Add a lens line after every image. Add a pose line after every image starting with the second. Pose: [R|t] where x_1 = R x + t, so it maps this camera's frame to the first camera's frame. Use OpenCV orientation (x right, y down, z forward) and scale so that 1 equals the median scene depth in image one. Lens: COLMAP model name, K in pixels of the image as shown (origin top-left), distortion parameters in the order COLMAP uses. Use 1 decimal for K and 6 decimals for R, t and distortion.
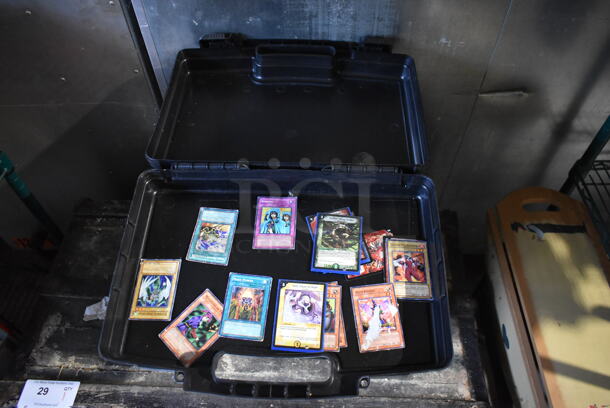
lens RADIAL K [[469.2, 0, 306.2], [0, 469.2, 204.1], [0, 0, 1]] dist [-0.011560, 0.001905]
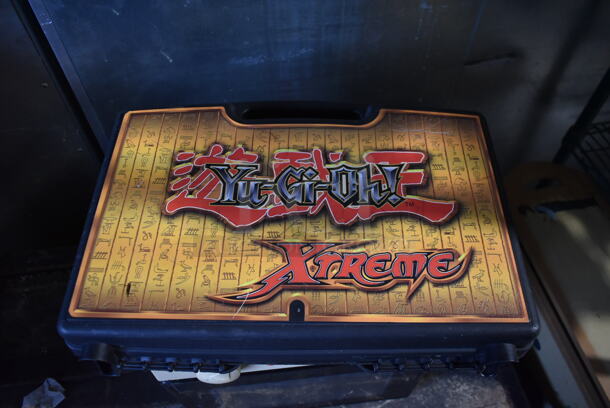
lens RADIAL K [[473.9, 0, 306.2], [0, 473.9, 200.8], [0, 0, 1]] dist [-0.004581, -0.003098]
pose [[0.980997, -0.147993, 0.125474, -0.062976], [0.147973, 0.988945, 0.009537, -0.038382], [-0.125498, 0.009211, 0.992051, 0.166493]]
